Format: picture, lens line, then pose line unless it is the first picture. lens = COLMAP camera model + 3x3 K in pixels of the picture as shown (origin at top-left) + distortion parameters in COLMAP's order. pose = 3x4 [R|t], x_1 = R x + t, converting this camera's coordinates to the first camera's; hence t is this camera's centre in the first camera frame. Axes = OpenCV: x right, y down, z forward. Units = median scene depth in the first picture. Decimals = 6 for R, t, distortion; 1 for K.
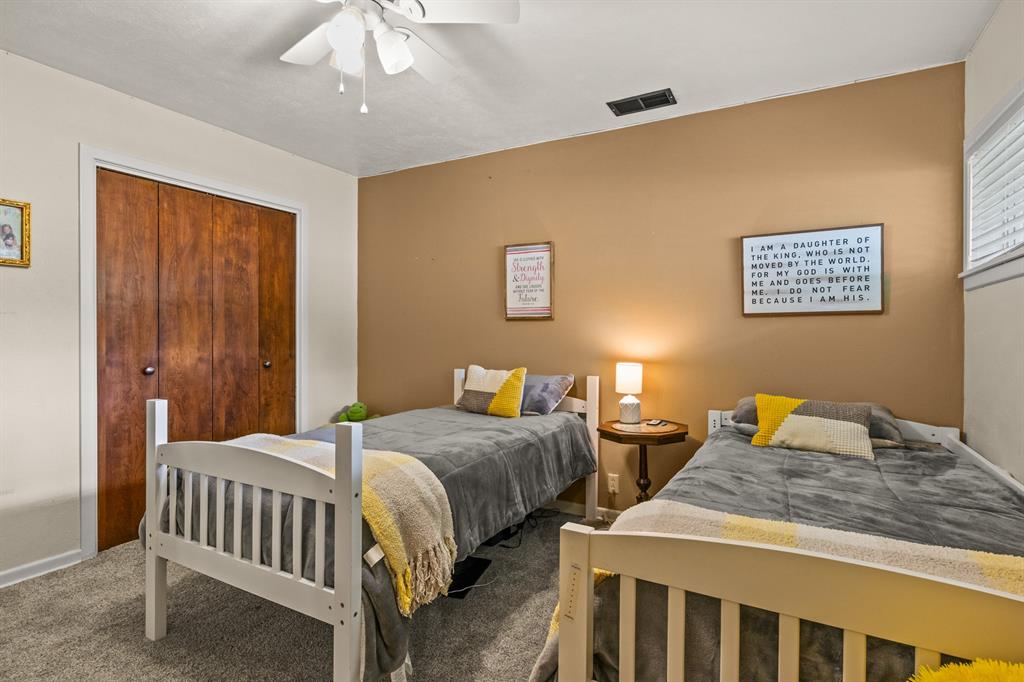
lens RADIAL K [[518.6, 0, 509.6], [0, 518.6, 334.6], [0, 0, 1]] dist [-0.003489, 0.001009]
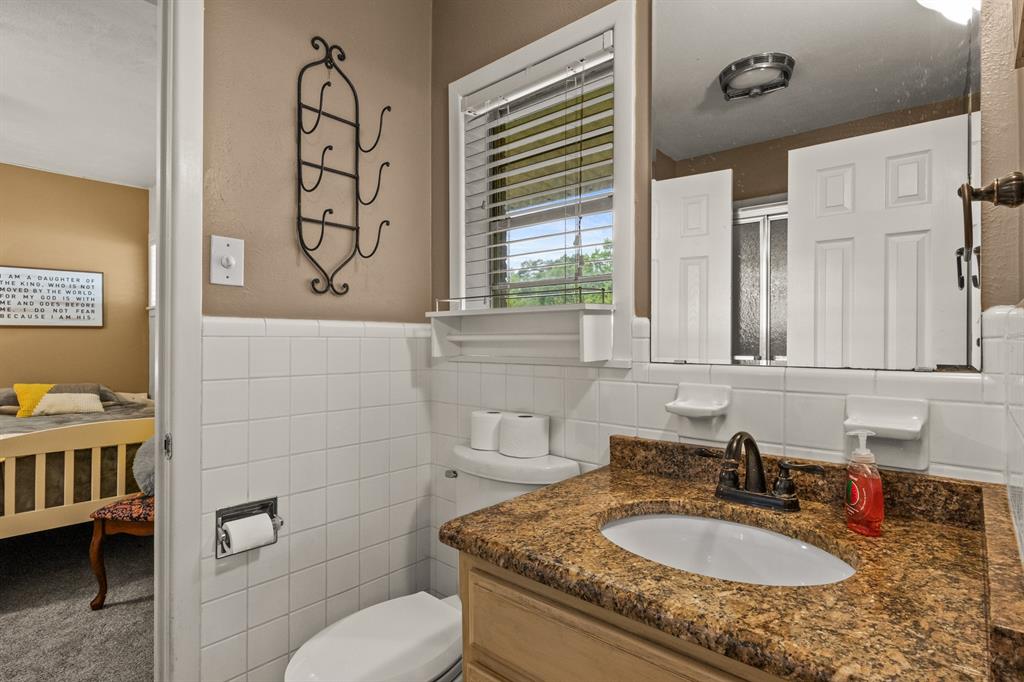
lens RADIAL K [[518.6, 0, 508.0], [0, 518.6, 339.4], [0, 0, 1]] dist [-0.003489, 0.001009]
pose [[0.228388, -0.001972, 0.973568, -0.540729], [0.000735, 0.999998, 0.001853, -0.007171], [-0.973570, 0.000292, 0.228389, -0.574251]]
